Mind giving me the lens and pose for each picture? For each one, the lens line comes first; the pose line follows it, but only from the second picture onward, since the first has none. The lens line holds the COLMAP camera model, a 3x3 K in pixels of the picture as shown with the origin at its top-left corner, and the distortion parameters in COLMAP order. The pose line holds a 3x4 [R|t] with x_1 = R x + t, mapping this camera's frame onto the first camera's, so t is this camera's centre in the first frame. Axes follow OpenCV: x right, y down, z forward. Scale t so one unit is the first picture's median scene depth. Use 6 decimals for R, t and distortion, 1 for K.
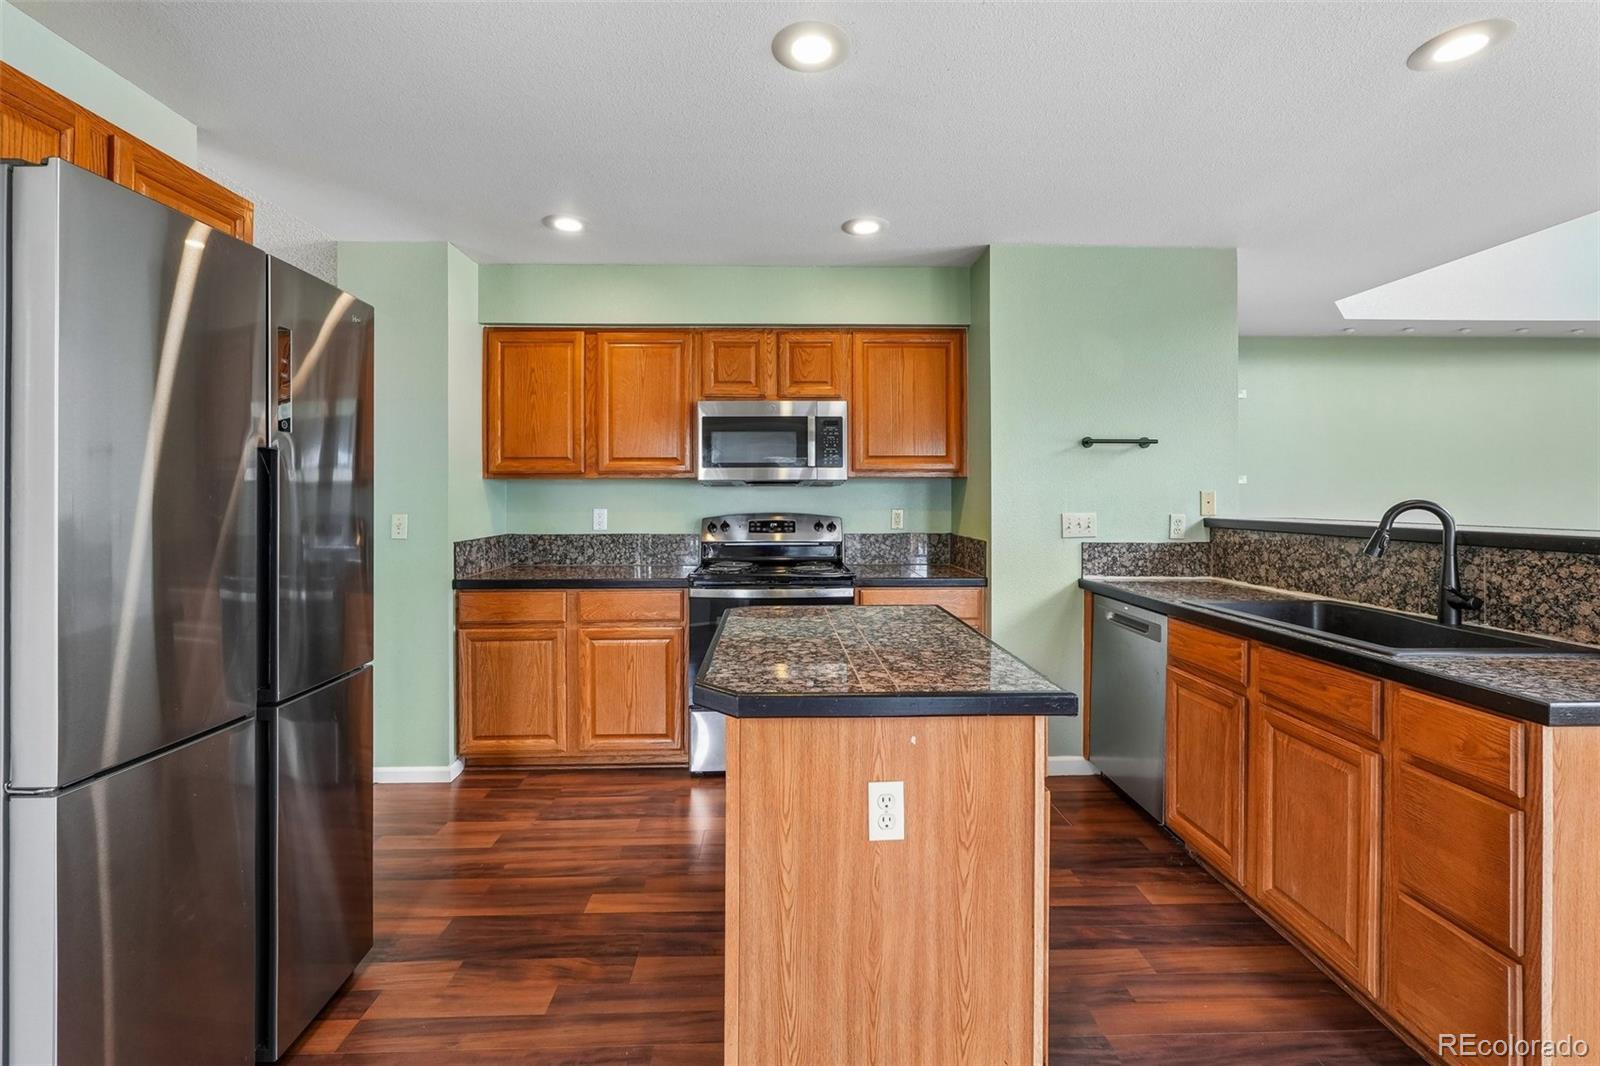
lens RADIAL K [[675.2, 0, 800.7], [0, 675.2, 507.6], [0, 0, 1]] dist [-0.001439, -0.000064]
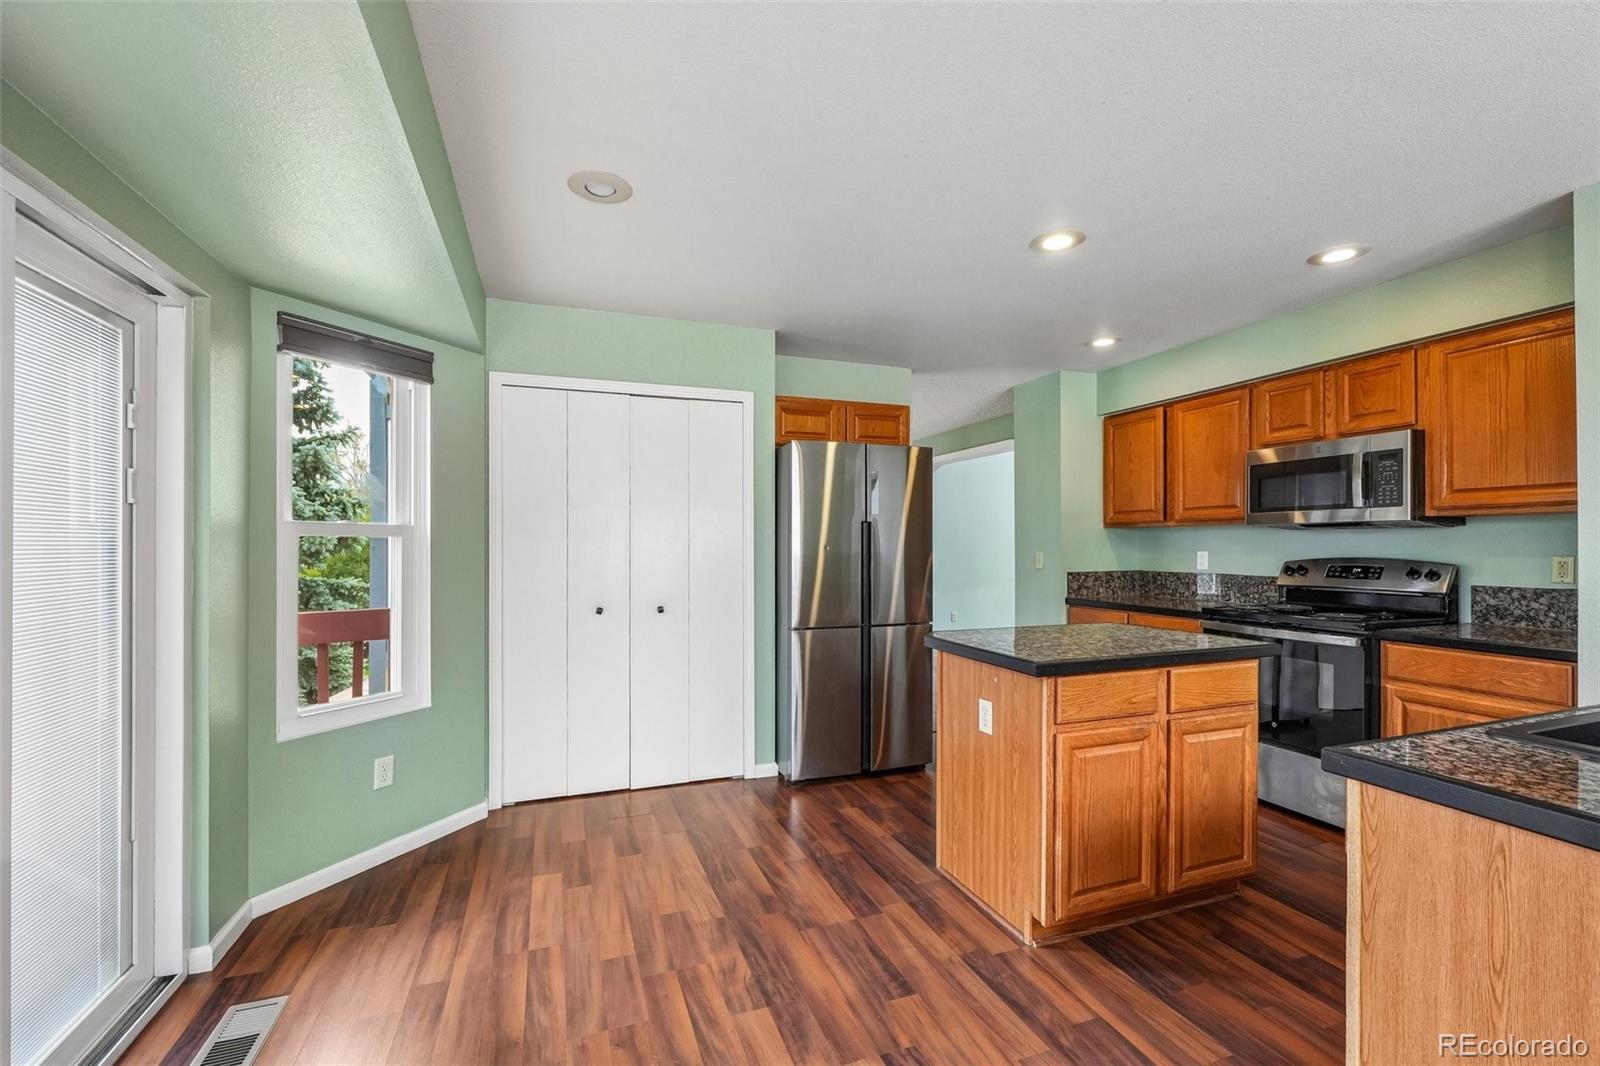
lens RADIAL K [[675.2, 0, 791.9], [0, 675.2, 542.1], [0, 0, 1]] dist [-0.001439, -0.000064]
pose [[0.300920, -0.002819, -0.953645, 0.645032], [-0.011114, 0.999917, -0.006463, 0.001599], [0.953585, 0.012543, 0.300864, -0.014031]]
